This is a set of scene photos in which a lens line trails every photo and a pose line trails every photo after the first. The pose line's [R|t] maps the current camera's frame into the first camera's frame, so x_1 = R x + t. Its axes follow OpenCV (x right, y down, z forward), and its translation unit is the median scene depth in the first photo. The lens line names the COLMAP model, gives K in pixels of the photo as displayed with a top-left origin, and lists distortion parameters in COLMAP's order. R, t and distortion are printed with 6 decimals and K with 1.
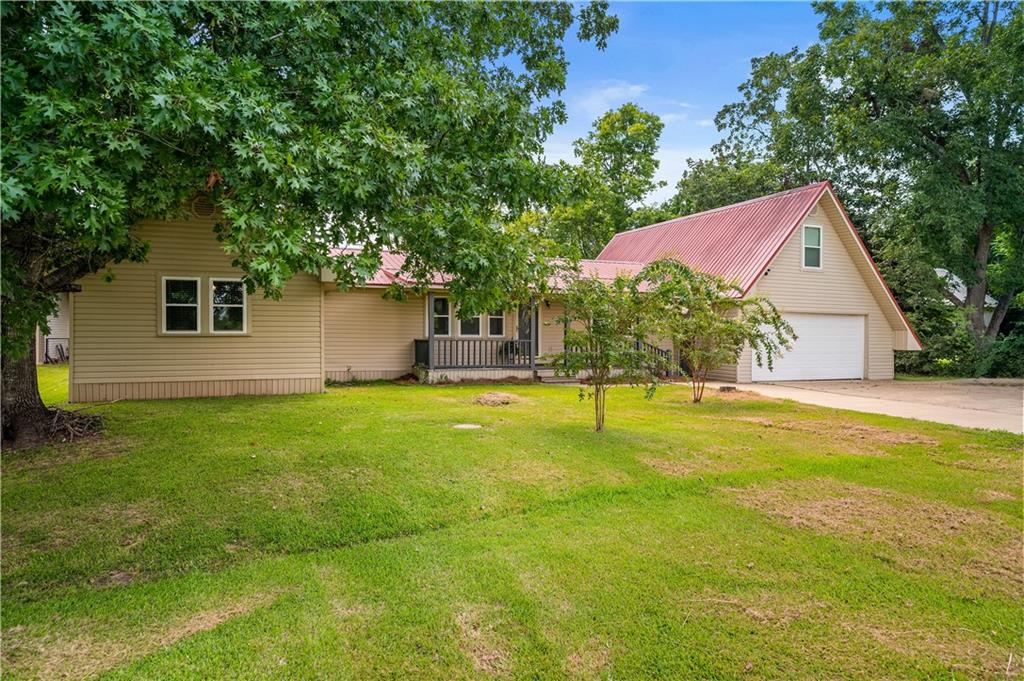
lens RADIAL K [[641.7, 0, 512.0], [0, 641.7, 340.6], [0, 0, 1]] dist [-0.000031, -0.000186]
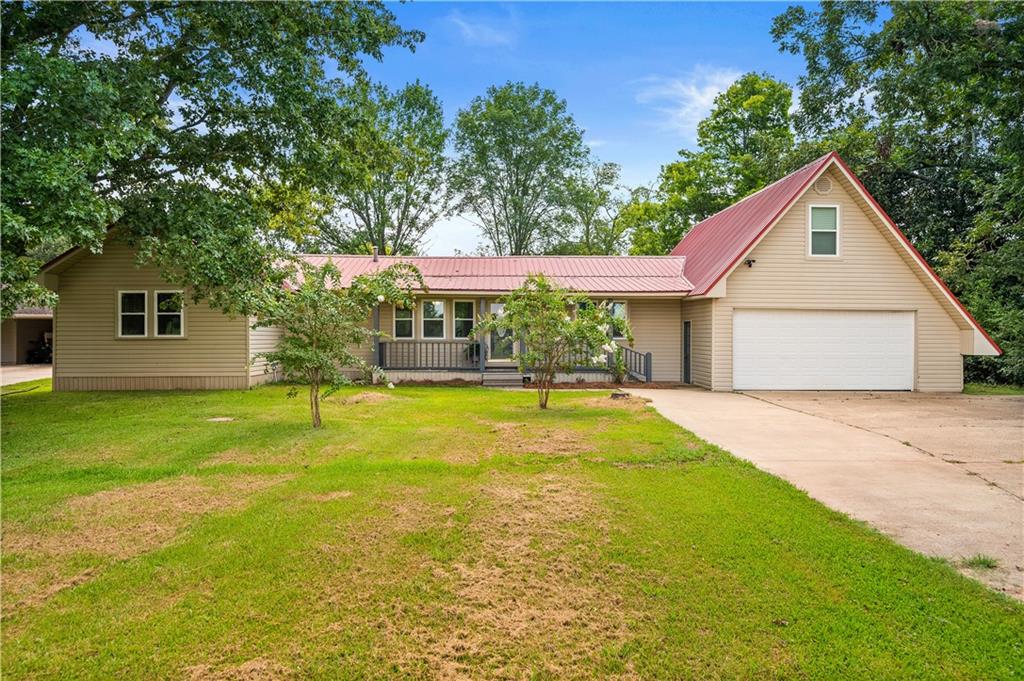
lens RADIAL K [[684.2, 0, 511.9], [0, 684.2, 340.8], [0, 0, 1]] dist [0.008689, 0.001450]
pose [[0.936552, -0.001857, -0.350522, 0.449117], [0.000270, 0.999989, -0.004577, 0.001421], [0.350527, 0.004192, 0.936543, 0.025507]]
